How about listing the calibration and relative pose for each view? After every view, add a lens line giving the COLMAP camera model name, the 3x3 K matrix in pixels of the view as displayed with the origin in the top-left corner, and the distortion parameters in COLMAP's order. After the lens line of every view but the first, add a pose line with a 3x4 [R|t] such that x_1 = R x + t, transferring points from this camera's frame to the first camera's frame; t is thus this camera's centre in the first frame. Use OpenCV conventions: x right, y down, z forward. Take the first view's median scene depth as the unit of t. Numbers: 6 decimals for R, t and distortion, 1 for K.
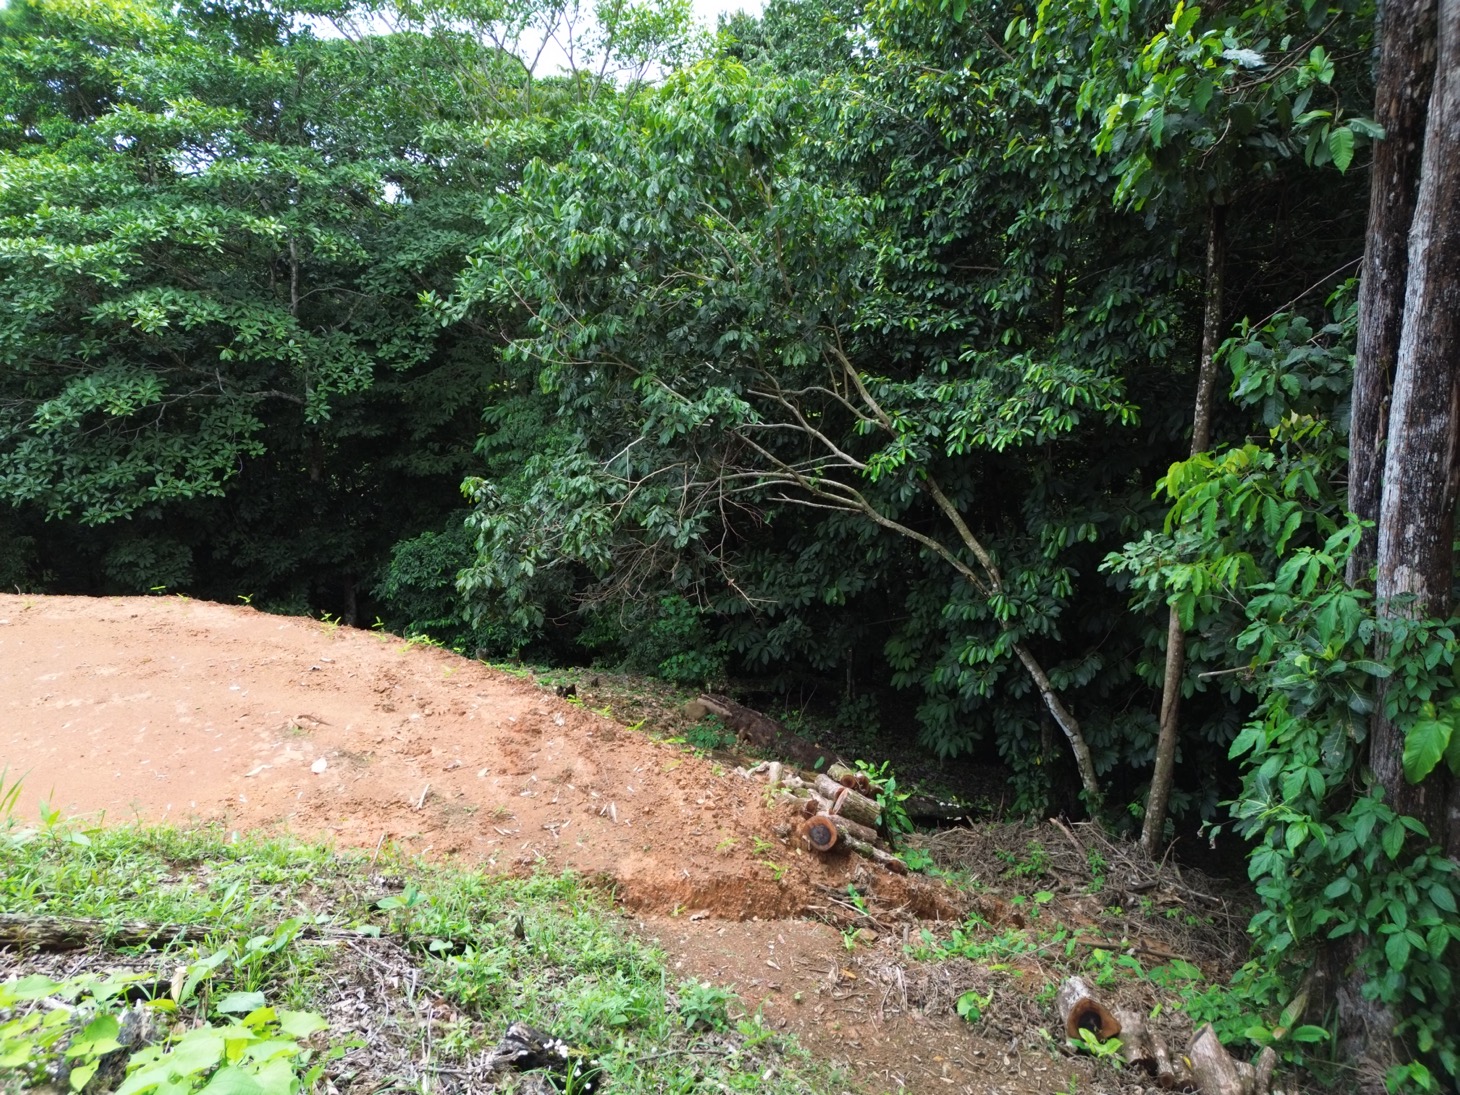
lens RADIAL K [[1000.6, 0, 729.0], [0, 1000.6, 548.6], [0, 0, 1]] dist [0.011518, -0.013194]
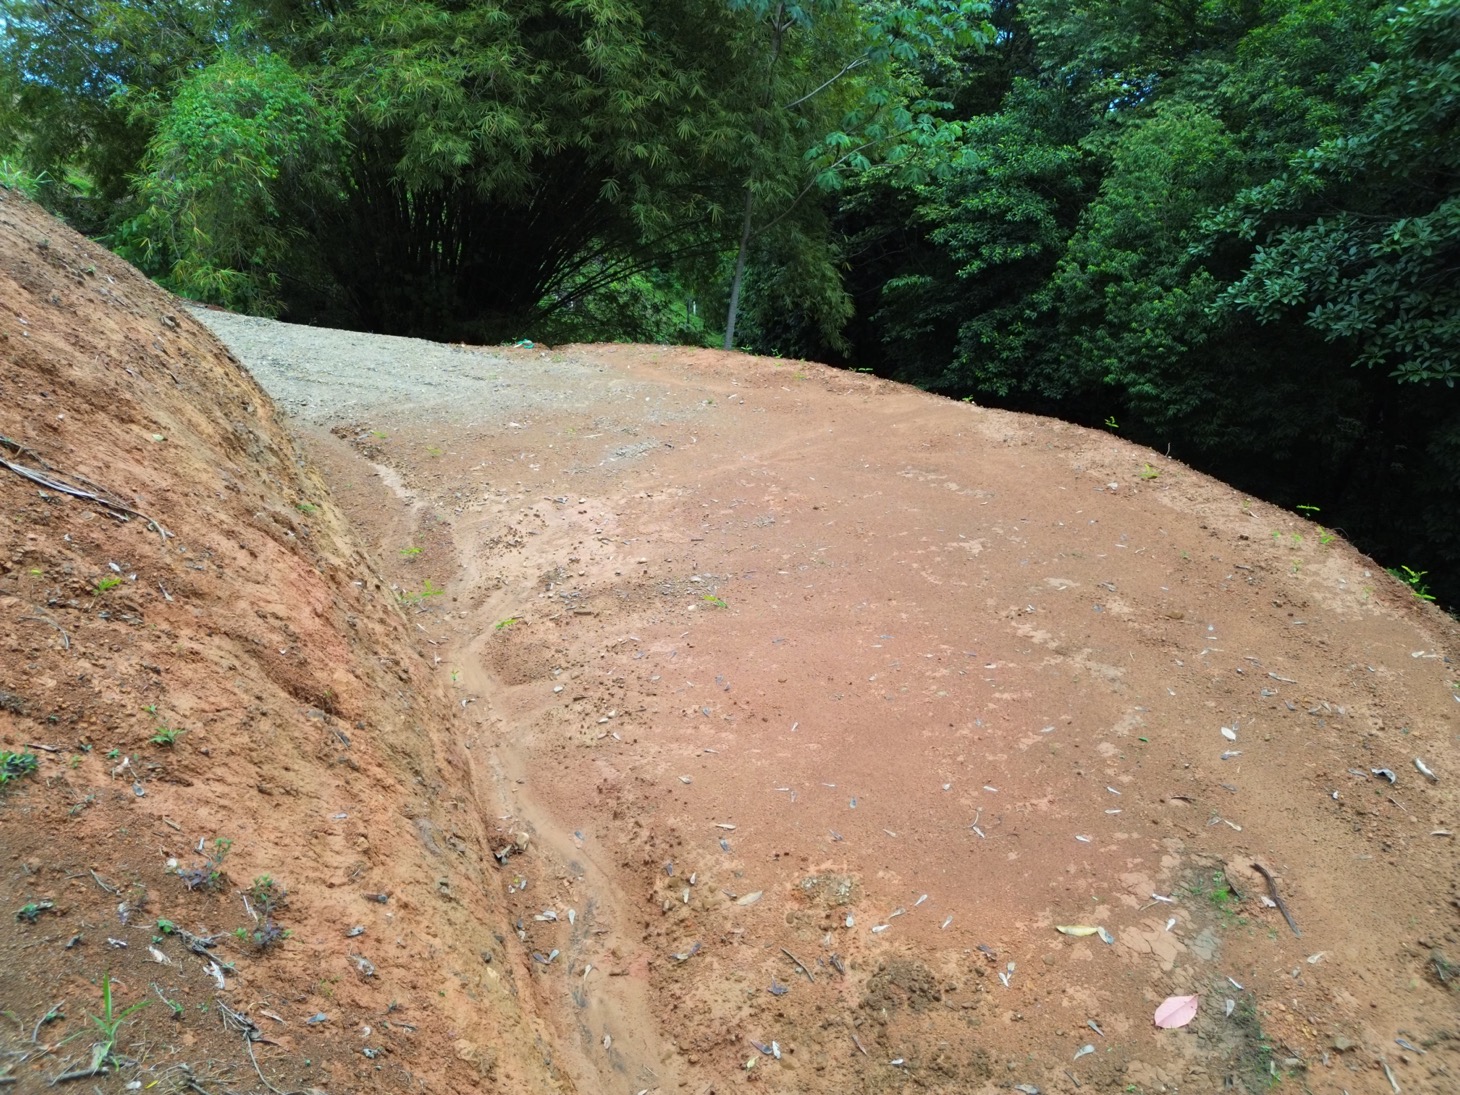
lens RADIAL K [[1000.6, 0, 728.0], [0, 1000.6, 545.2], [0, 0, 1]] dist [0.011518, -0.013194]
pose [[0.308728, 0.369306, -0.876527, -0.049699], [-0.221889, 0.924082, 0.311189, -0.034050], [0.924907, 0.098419, 0.367235, 0.220771]]
